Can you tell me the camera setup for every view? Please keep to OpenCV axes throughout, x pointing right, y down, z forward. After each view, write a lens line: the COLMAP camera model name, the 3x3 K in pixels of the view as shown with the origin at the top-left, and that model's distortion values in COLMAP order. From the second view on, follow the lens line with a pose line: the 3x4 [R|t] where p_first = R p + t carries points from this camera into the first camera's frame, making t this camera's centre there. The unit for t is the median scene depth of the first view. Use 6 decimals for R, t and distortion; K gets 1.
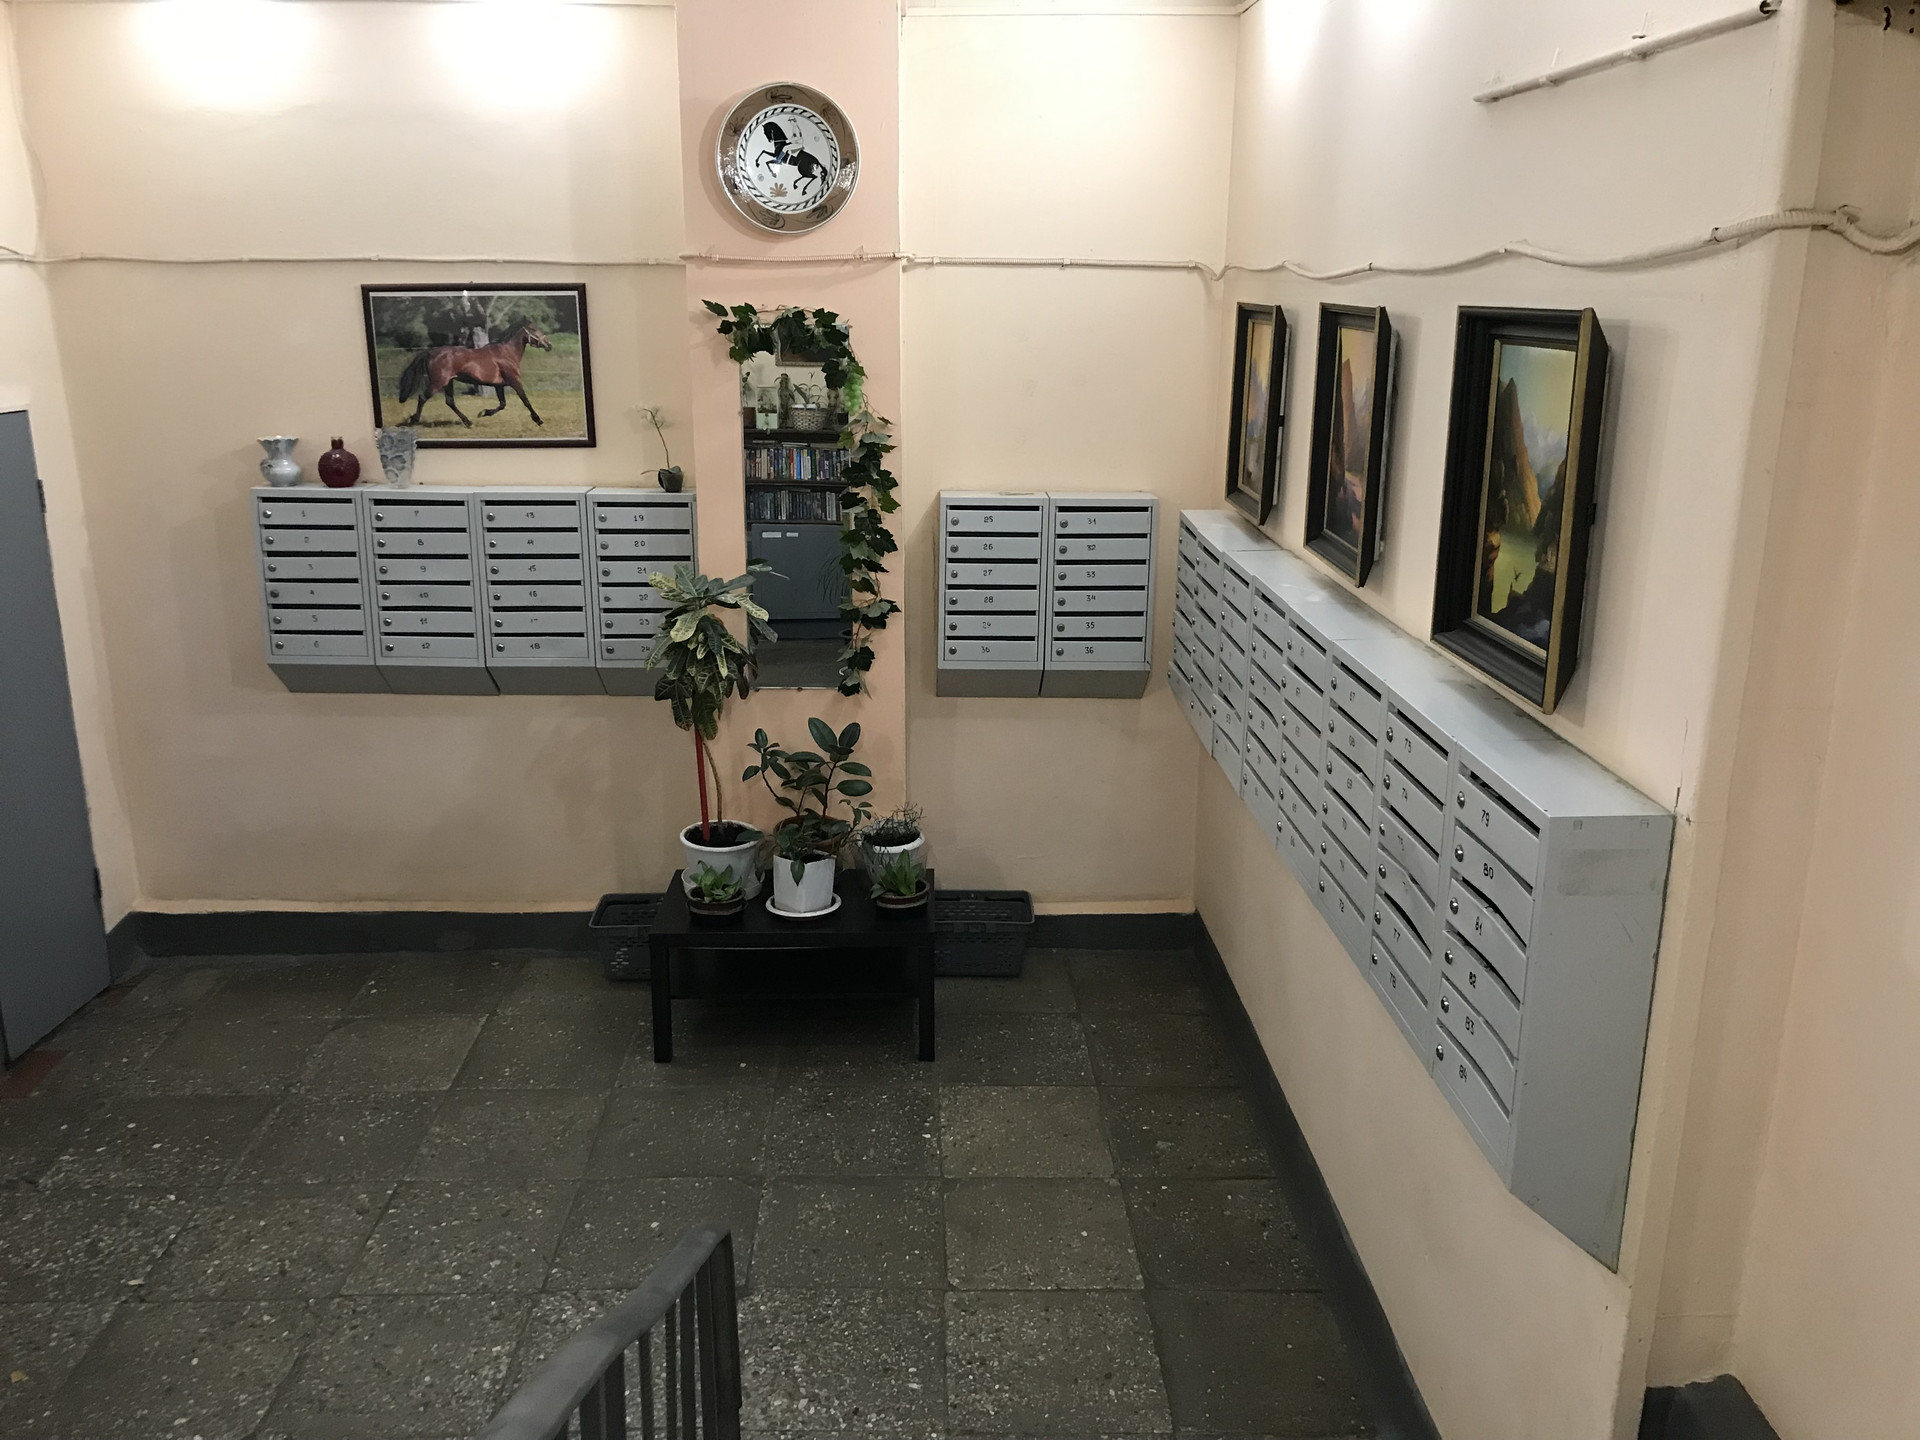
lens RADIAL K [[1555.1, 0, 953.3], [0, 1555.1, 722.8], [0, 0, 1]] dist [0.051270, -0.085465]
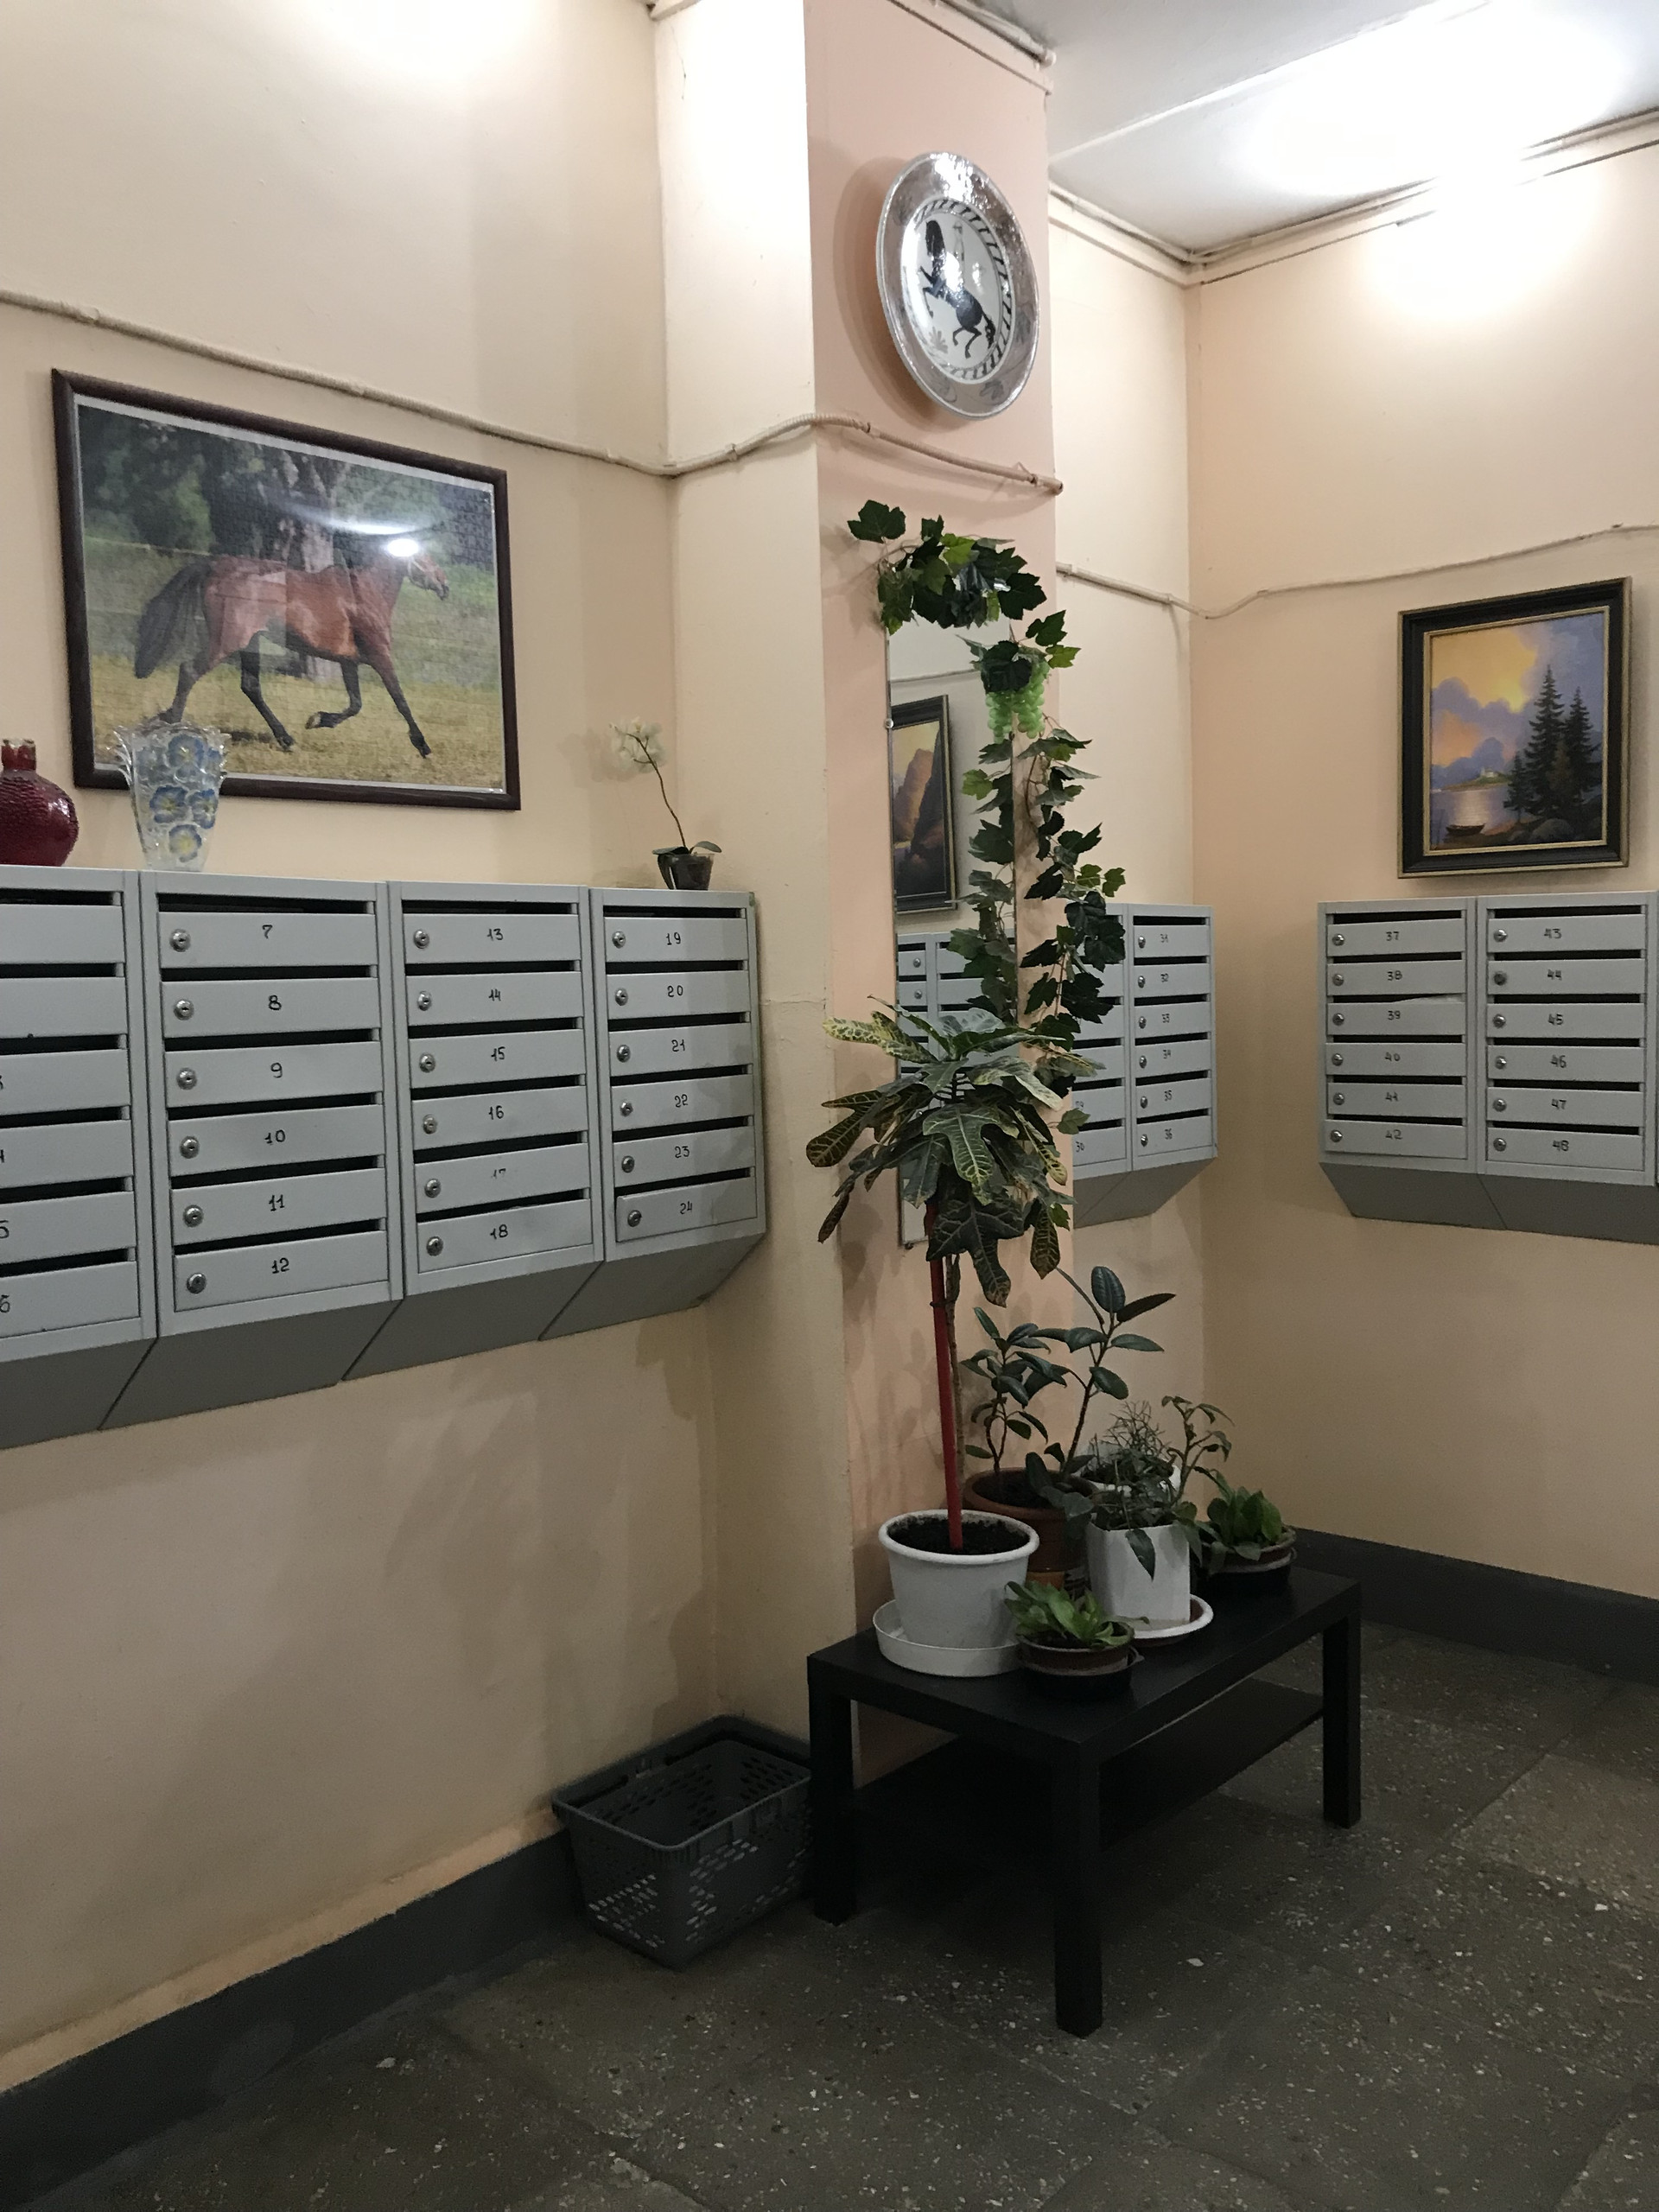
lens RADIAL K [[1791.6, 0, 841.7], [0, 1791.6, 1090.5], [0, 0, 1]] dist [0.051270, -0.085465]
pose [[0.681897, -0.071518, 0.727943, -0.576980], [0.228328, 0.966290, -0.118950, -0.005514], [-0.694897, 0.247322, 0.675240, 0.589500]]
